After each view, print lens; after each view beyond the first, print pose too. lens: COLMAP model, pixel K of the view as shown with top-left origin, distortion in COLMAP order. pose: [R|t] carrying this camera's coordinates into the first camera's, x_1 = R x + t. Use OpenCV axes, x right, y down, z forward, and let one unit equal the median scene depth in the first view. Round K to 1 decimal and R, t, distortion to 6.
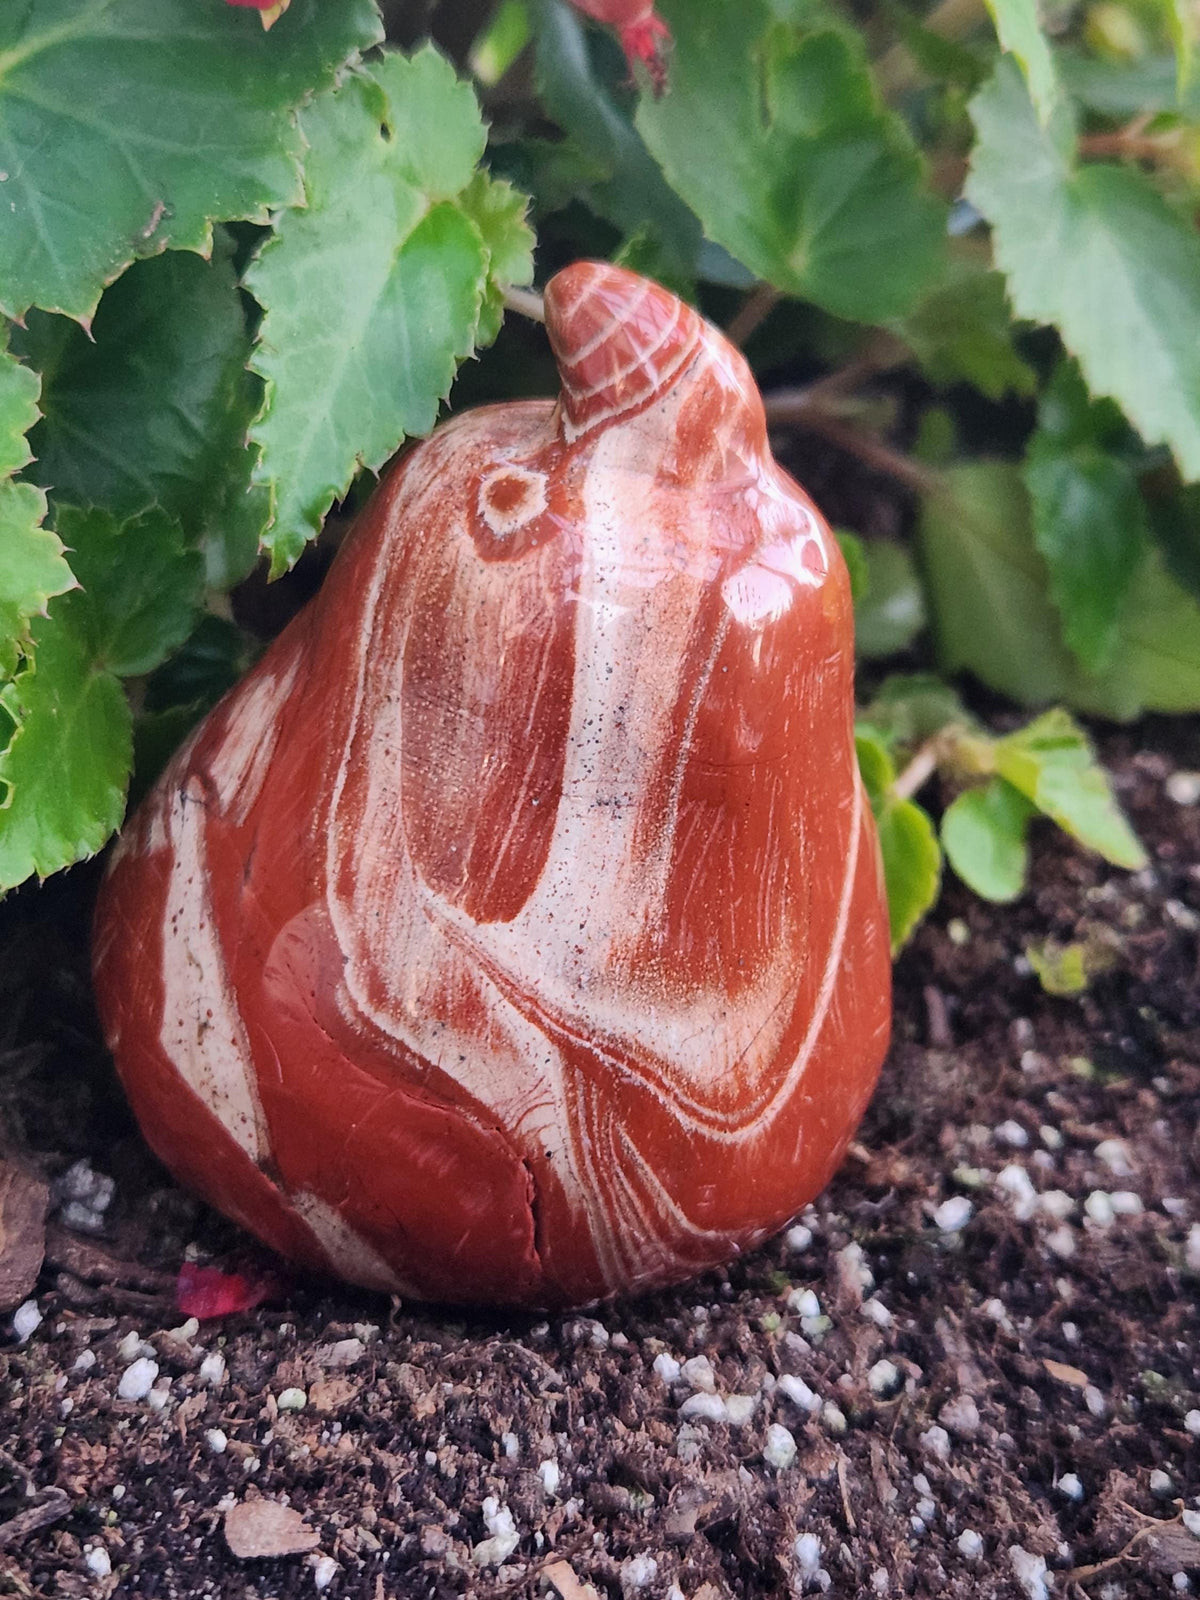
lens RADIAL K [[2326.2, 0, 642.9], [0, 2326.2, 793.0], [0, 0, 1]] dist [0.063761, -0.037546]
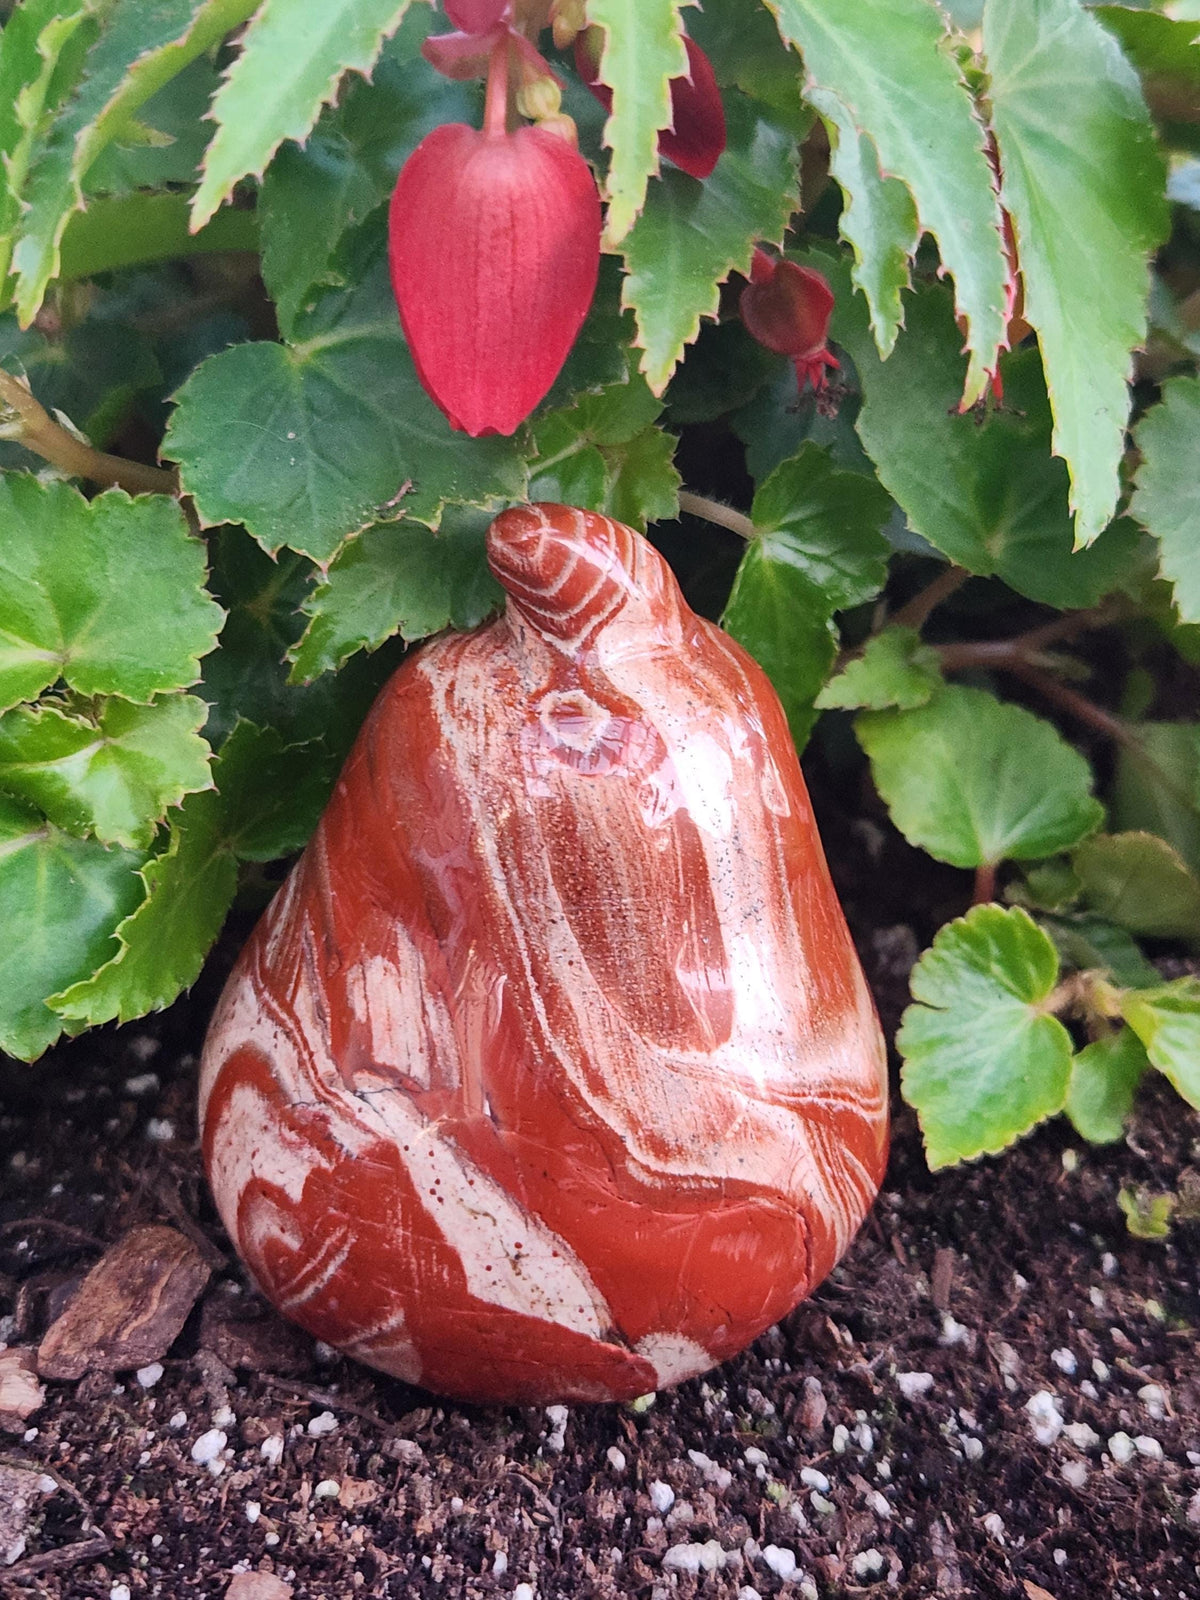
lens RADIAL K [[2326.2, 0, 642.9], [0, 2326.2, 793.0], [0, 0, 1]] dist [0.063761, -0.037546]
pose [[0.764117, -0.434470, 0.476824, -0.597575], [0.408284, 0.898009, 0.163963, -0.268677], [-0.499429, 0.069393, 0.863571, -0.017586]]
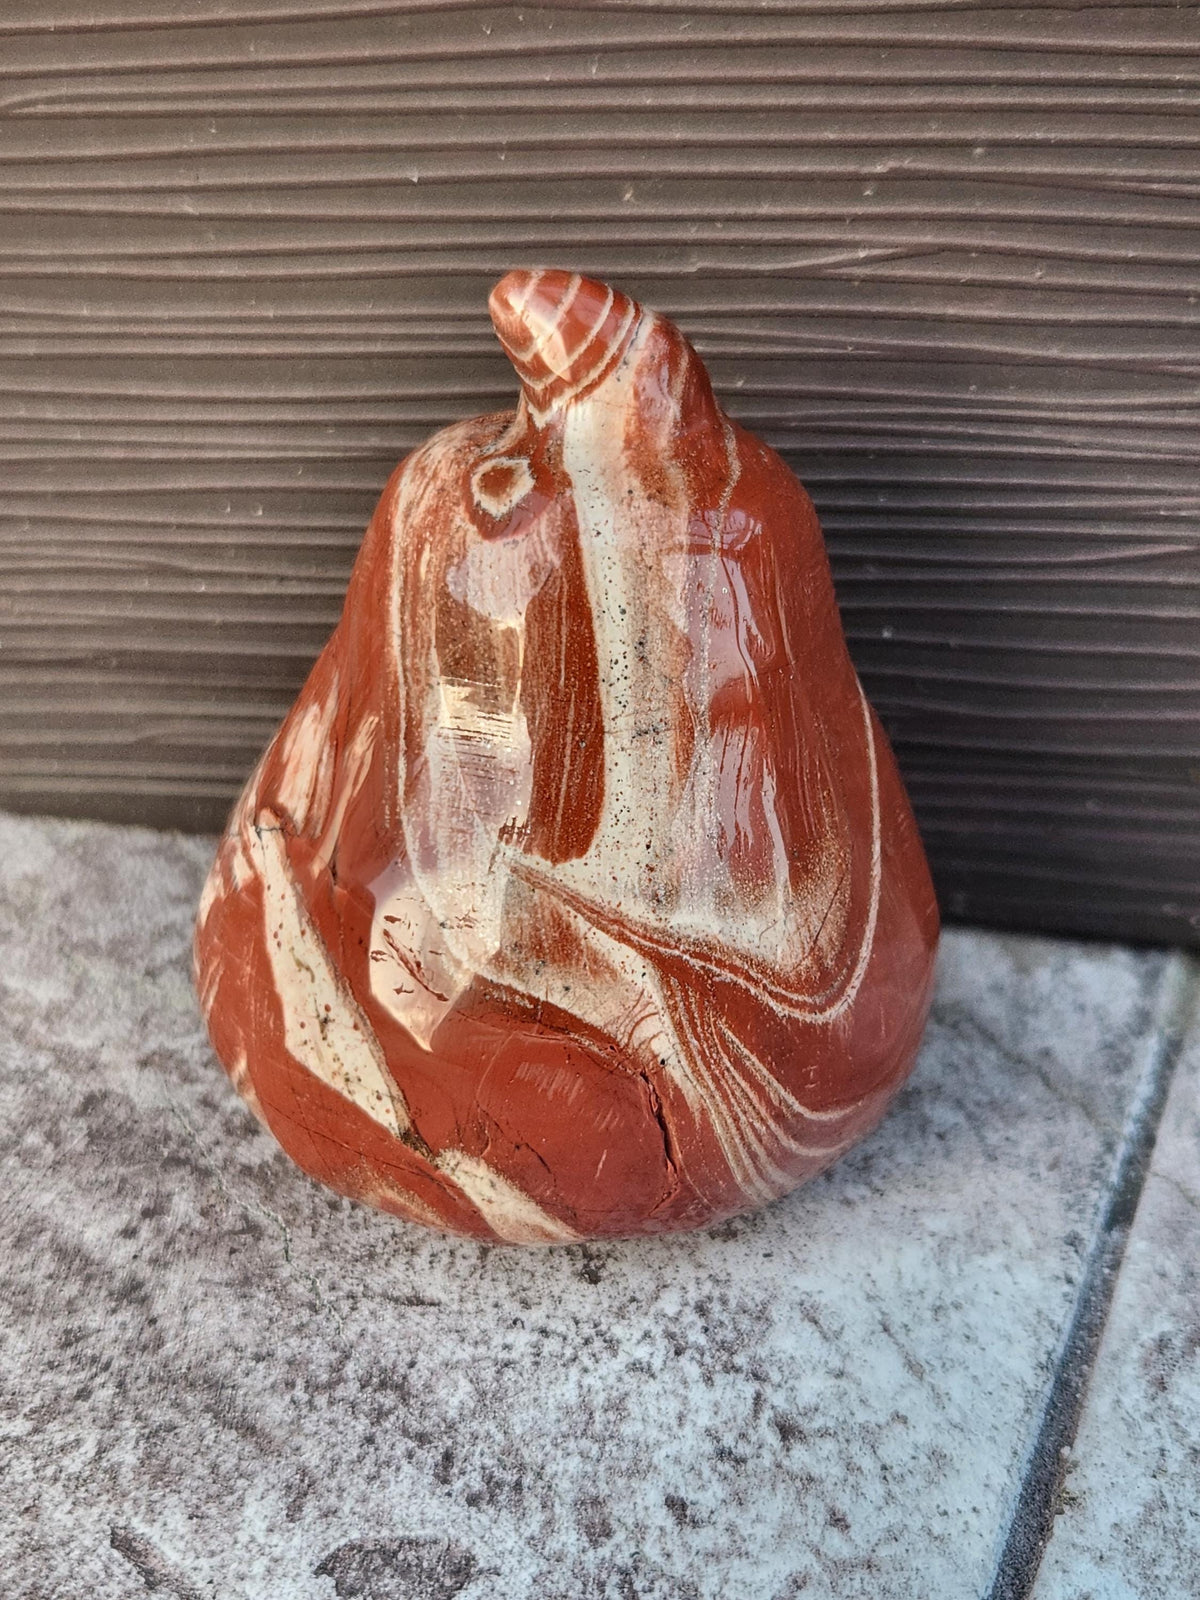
lens RADIAL K [[2326.2, 0, 642.9], [0, 2326.2, 793.0], [0, 0, 1]] dist [0.063761, -0.037546]
pose [[0.976155, -0.215003, 0.029914, -0.055238], [0.216630, 0.973674, -0.070922, 0.108535], [-0.013878, 0.075711, 0.997033, -0.090886]]
